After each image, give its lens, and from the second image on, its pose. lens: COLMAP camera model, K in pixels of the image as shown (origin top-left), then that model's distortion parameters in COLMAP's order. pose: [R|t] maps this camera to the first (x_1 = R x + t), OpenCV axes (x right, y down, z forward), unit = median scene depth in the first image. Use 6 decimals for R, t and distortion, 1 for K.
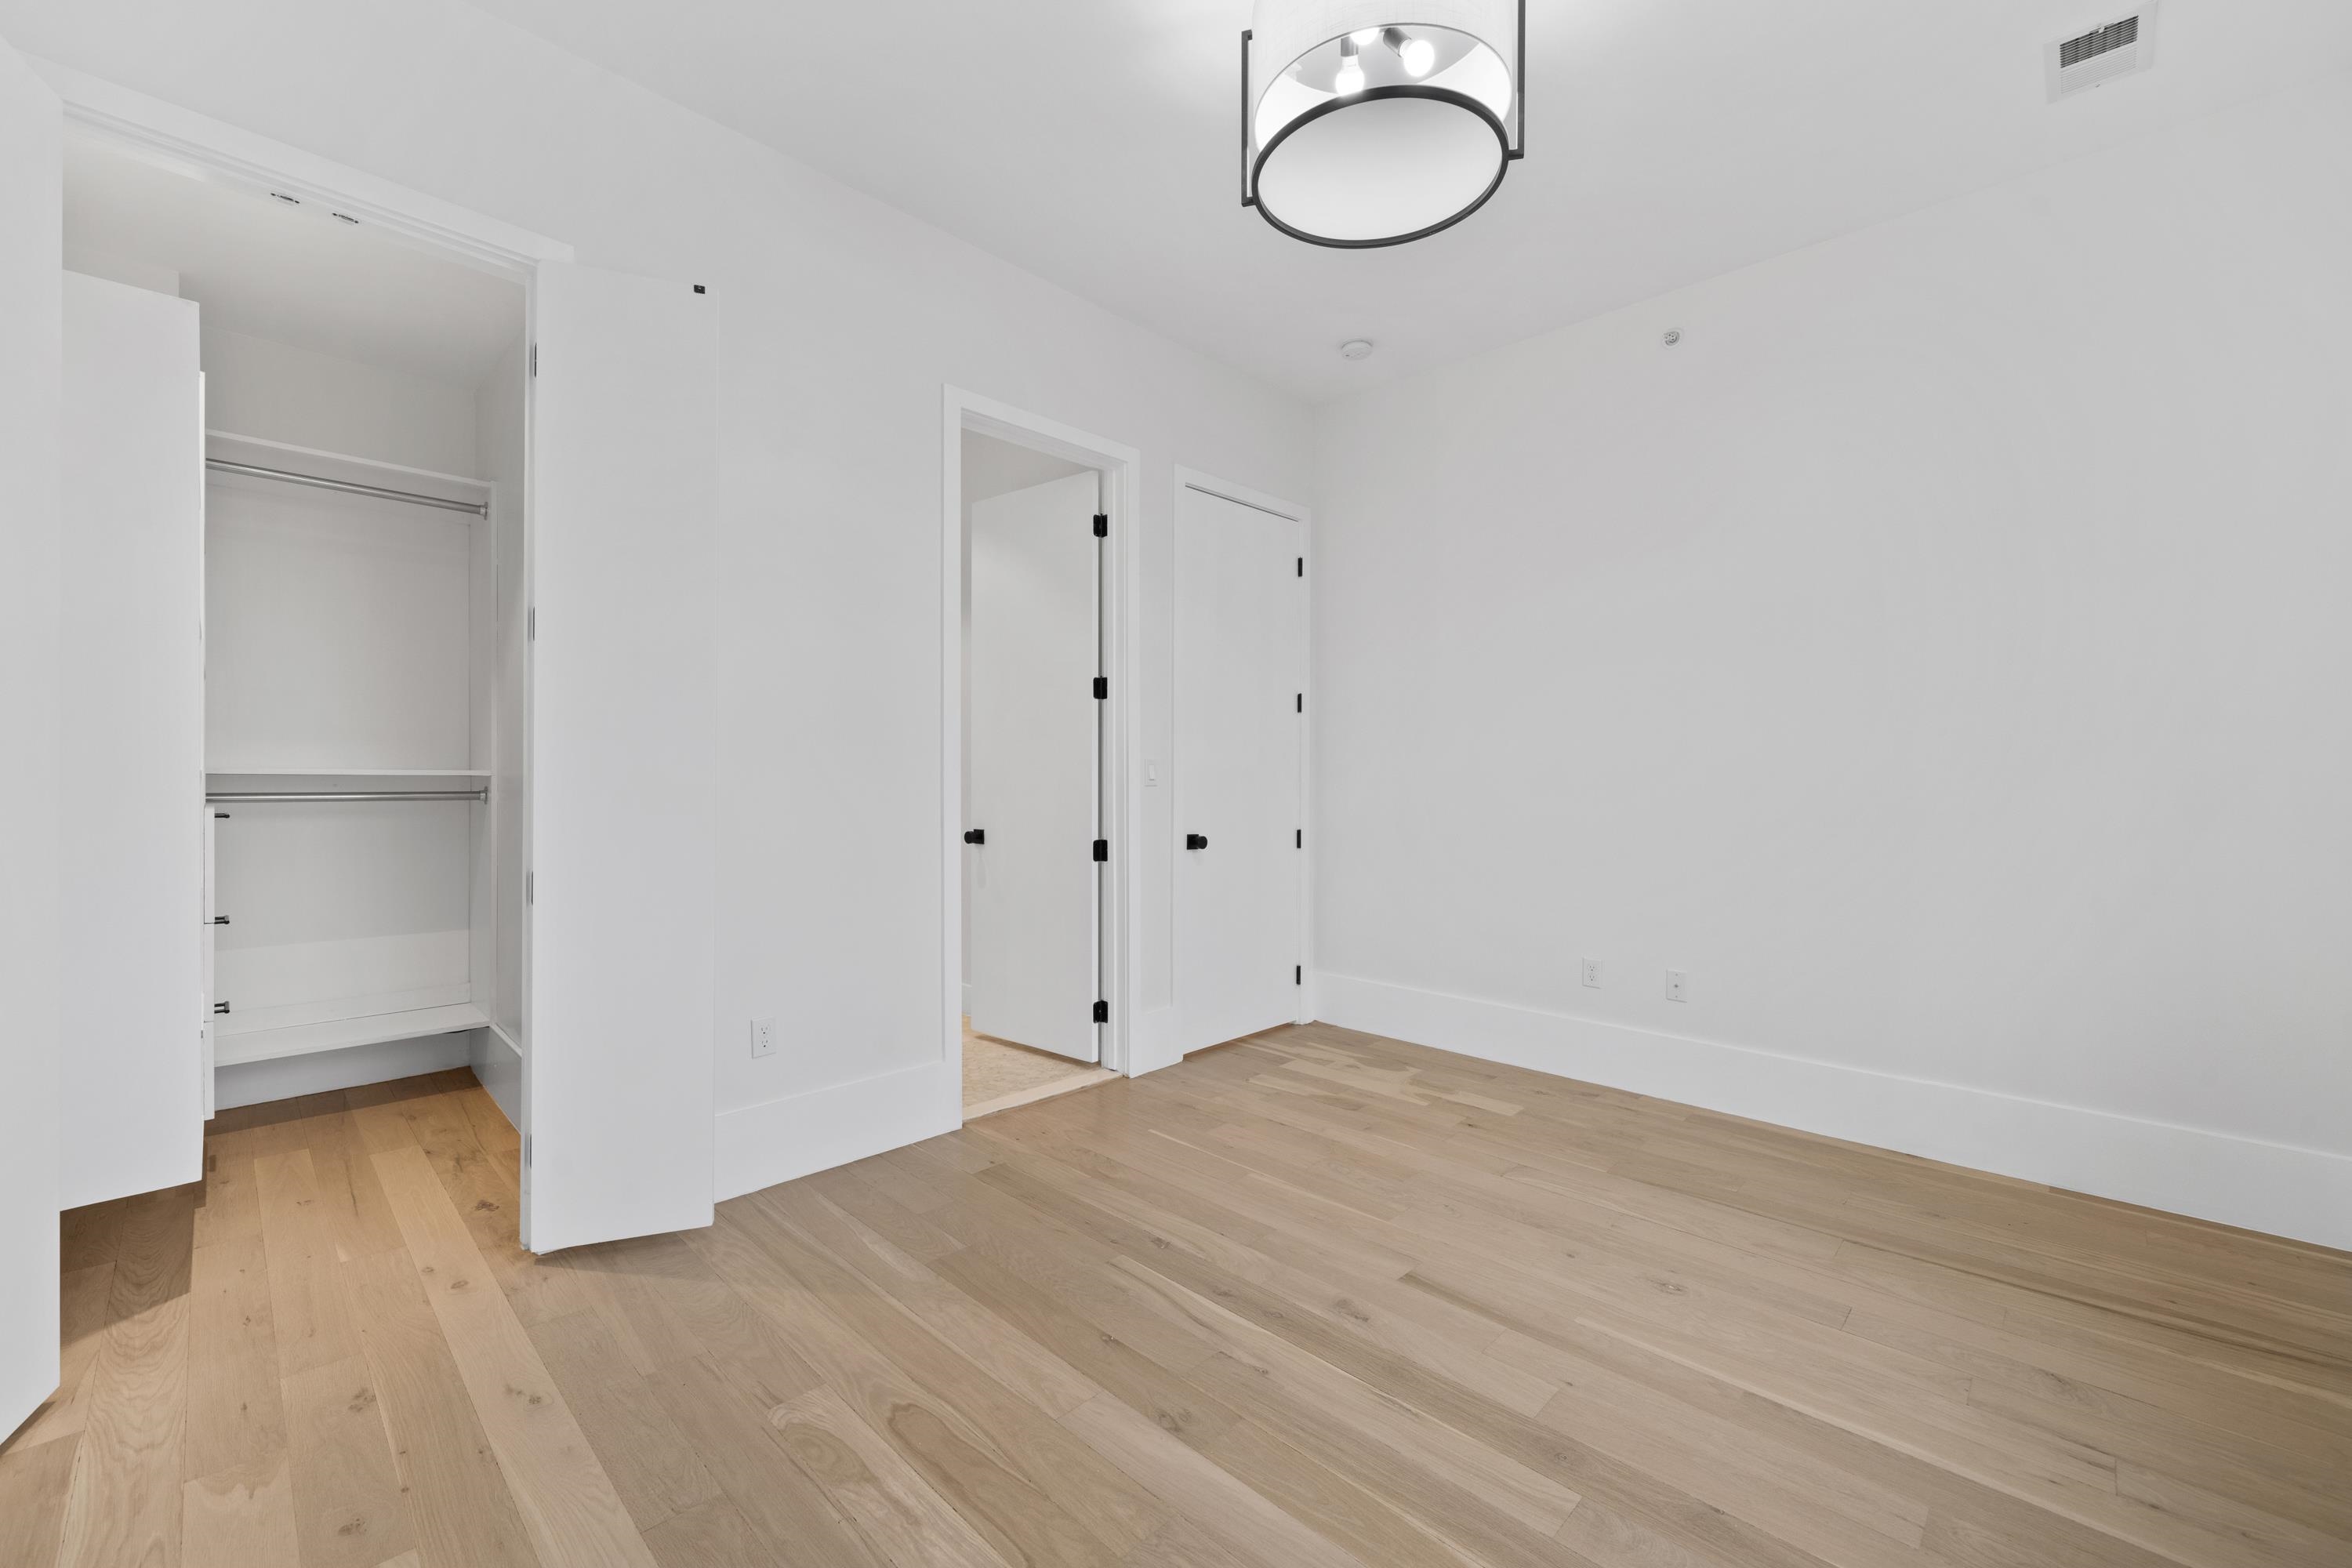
lens RADIAL K [[948.8, 0, 1170.5], [0, 948.8, 777.1], [0, 0, 1]] dist [-0.000261, -0.000163]
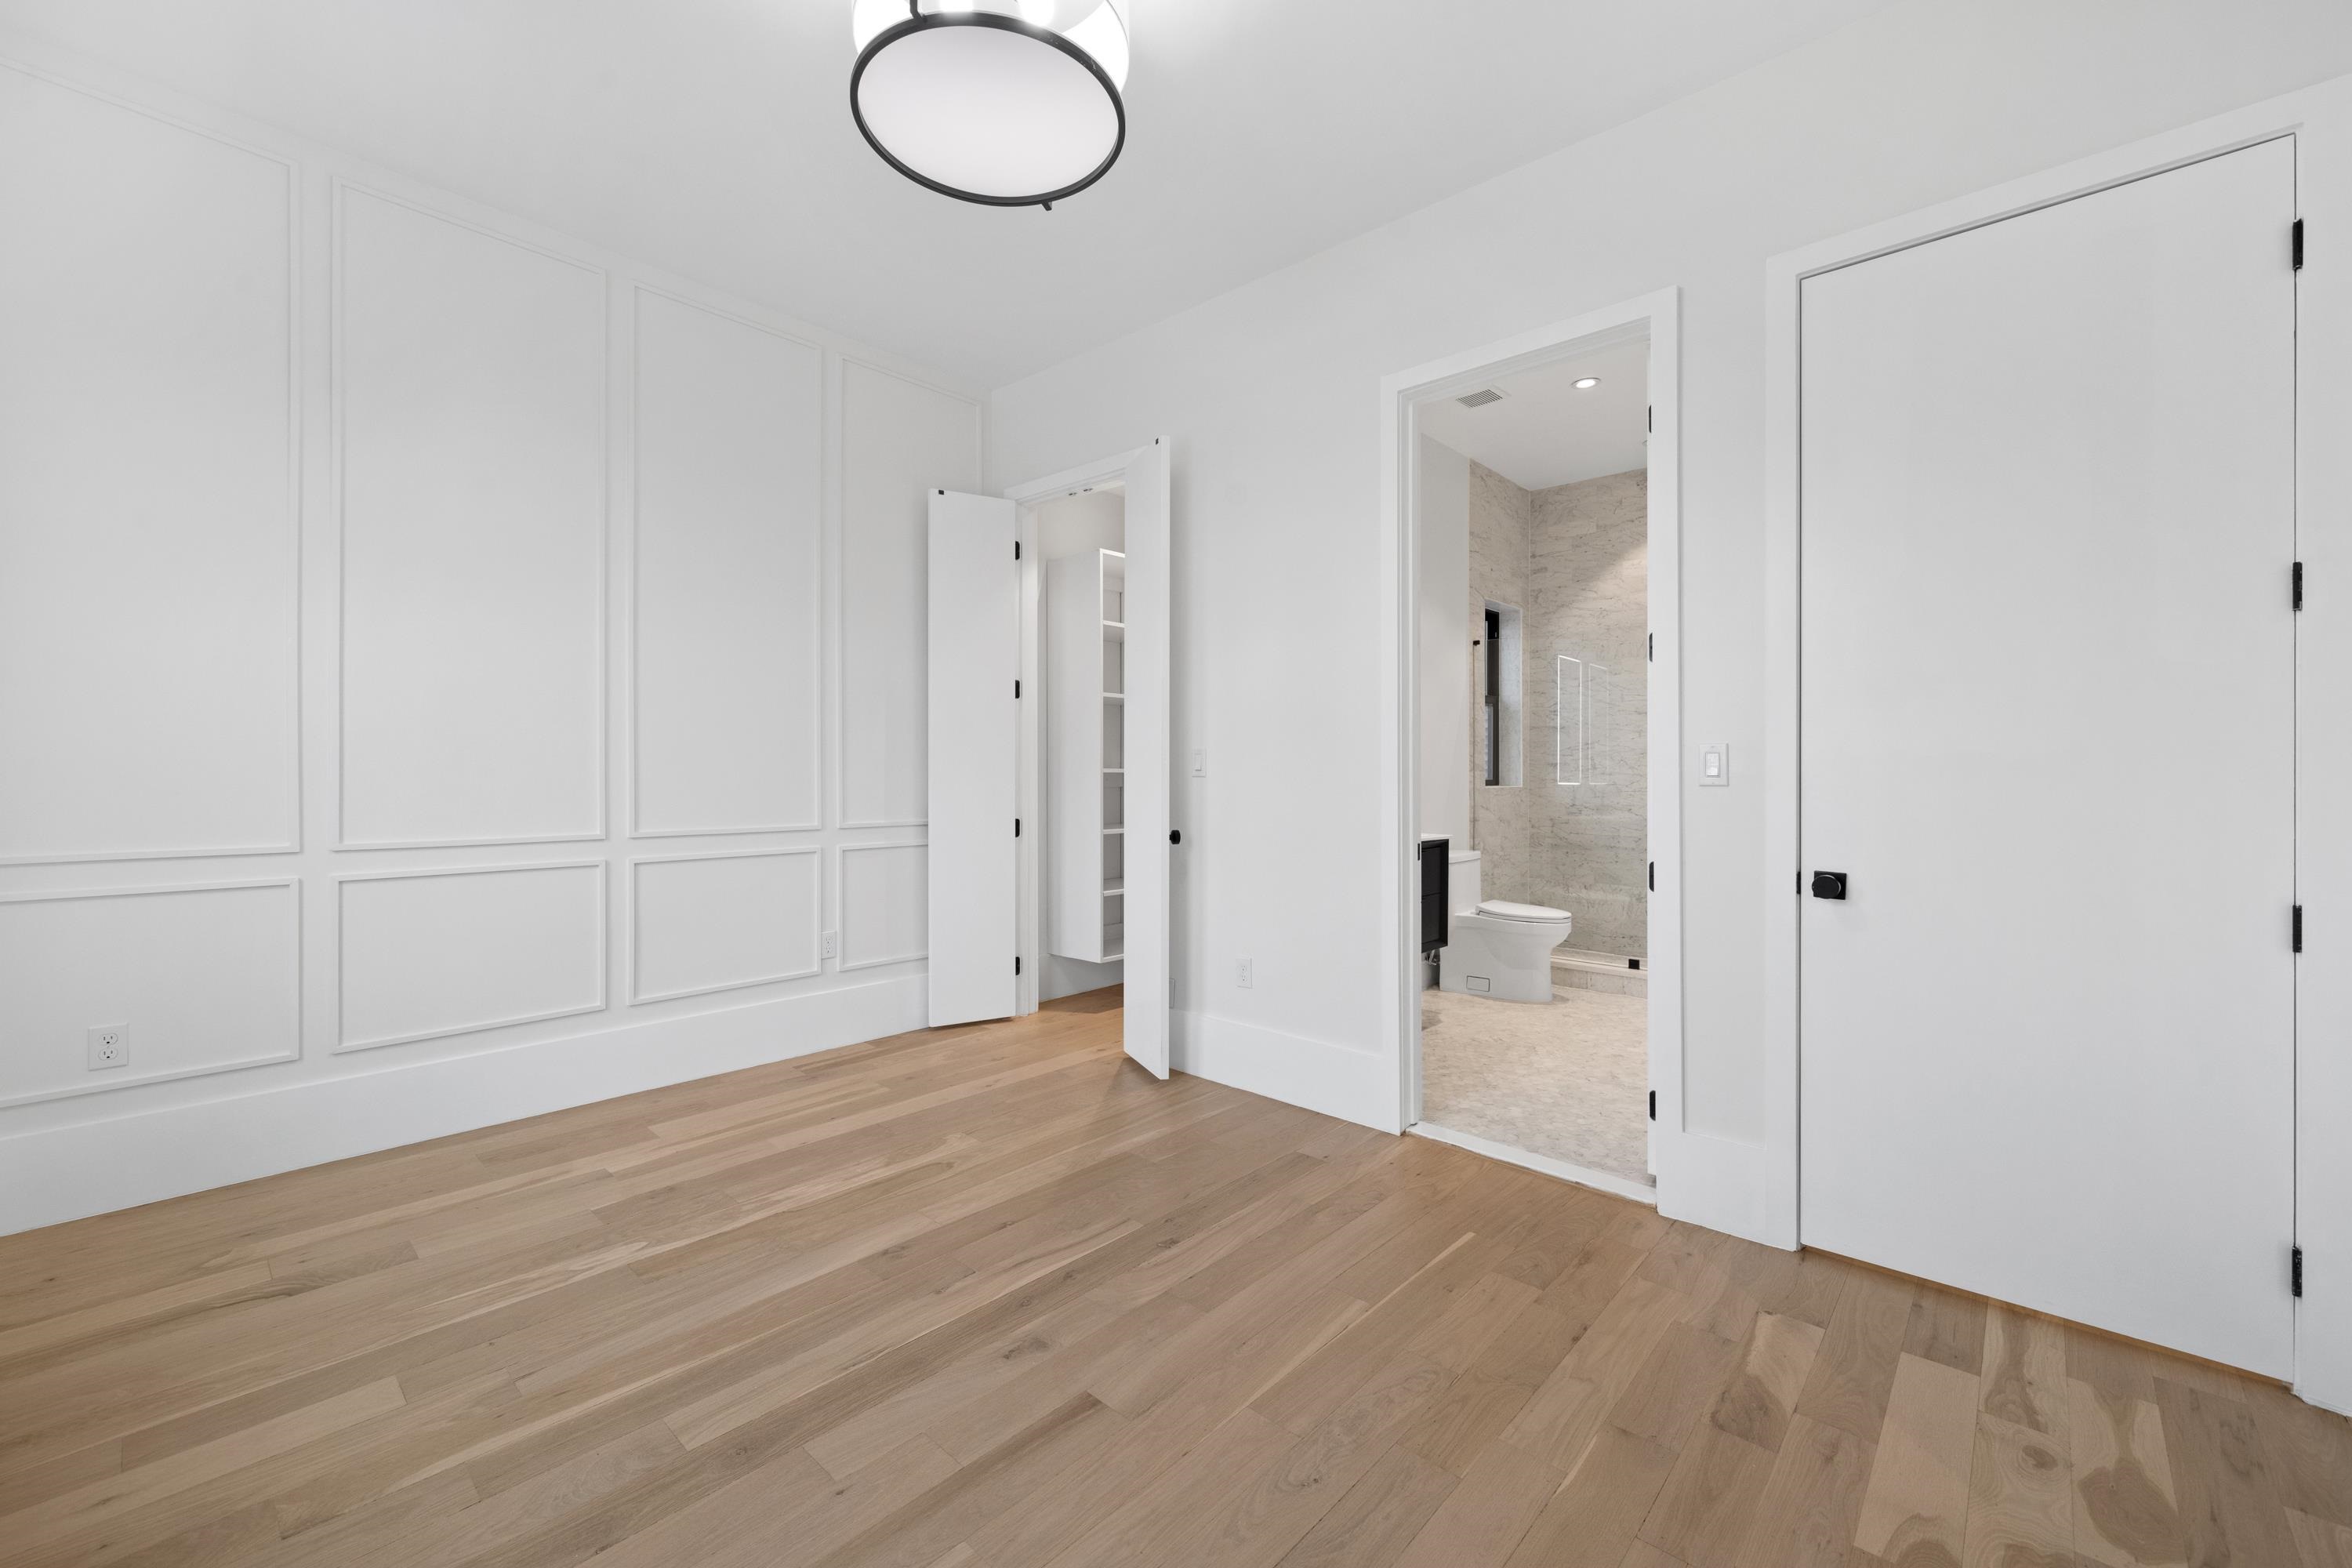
lens RADIAL K [[948.8, 0, 1171.8], [0, 948.8, 782.3], [0, 0, 1]] dist [-0.000261, -0.000163]
pose [[0.030722, 0.004582, -0.999517, 1.150222], [-0.006434, 0.999970, 0.004386, 0.012713], [0.999507, 0.006296, 0.030751, 1.155157]]
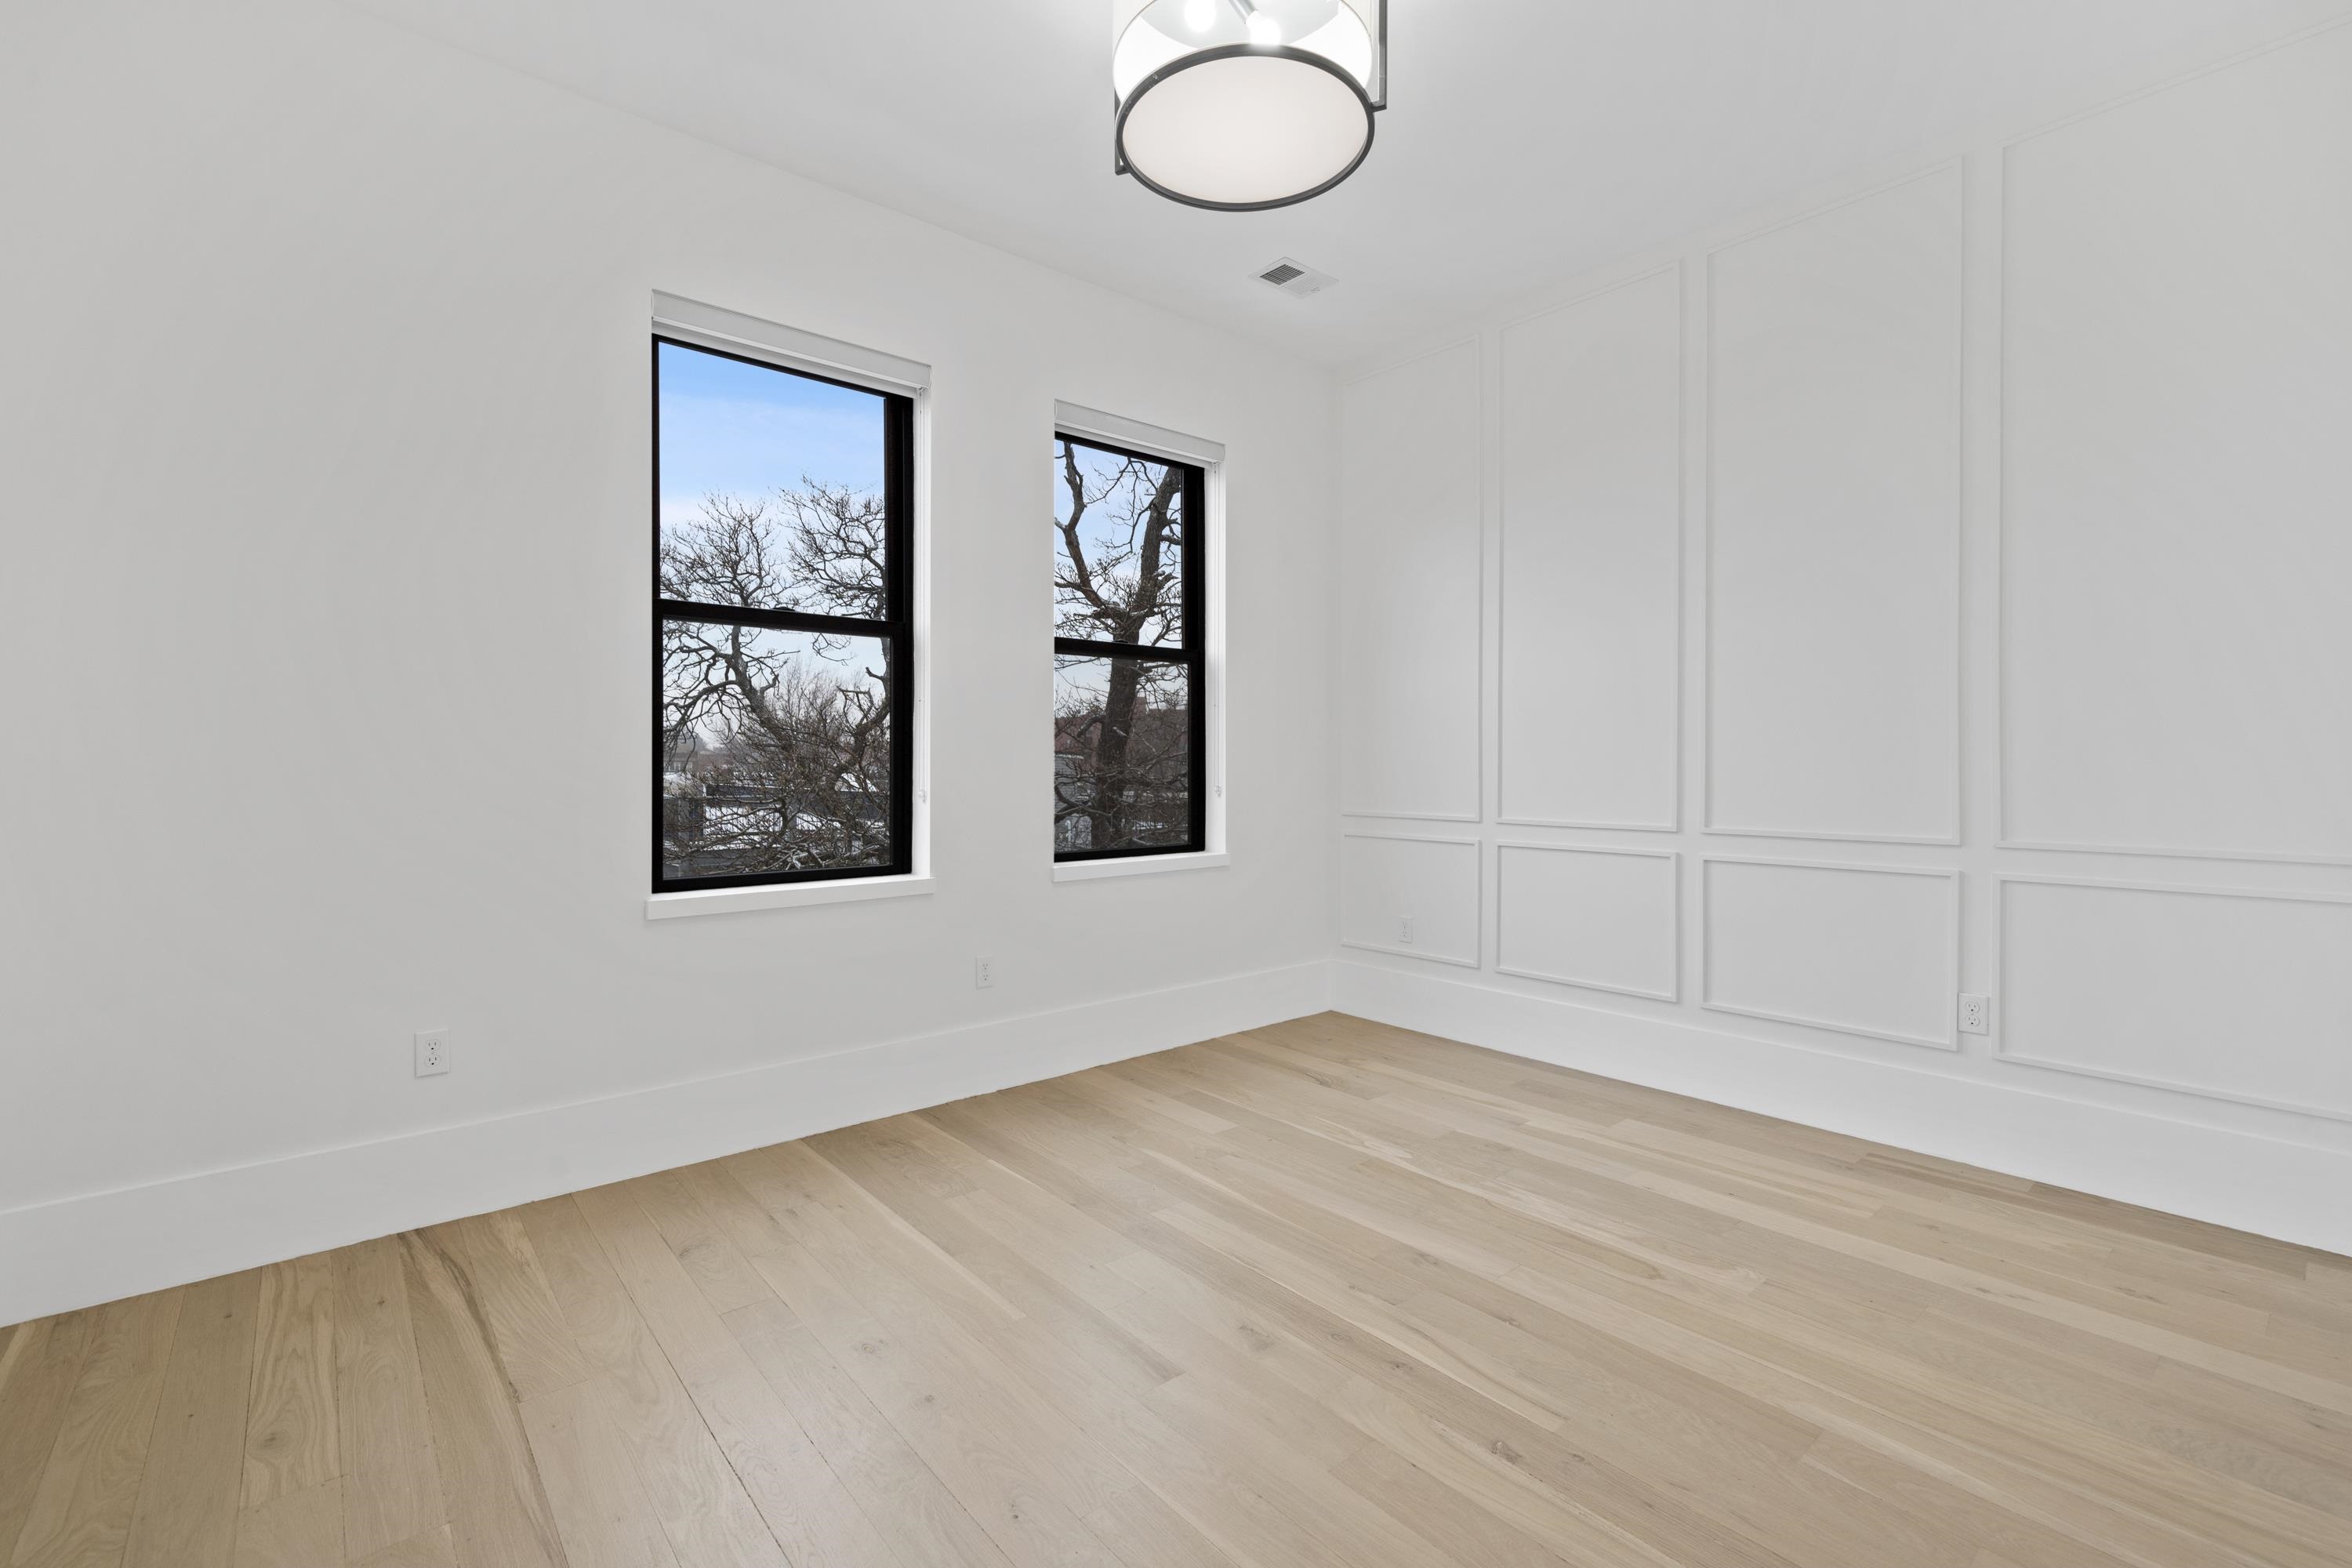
lens RADIAL K [[1022.3, 0, 1165.5], [0, 1022.3, 782.6], [0, 0, 1]] dist [0.003033, -0.000323]
pose [[-0.995154, -0.008683, 0.097944, 0.192013], [-0.006579, 0.999741, 0.021791, 0.006819], [-0.098108, 0.021041, -0.994953, 2.060401]]
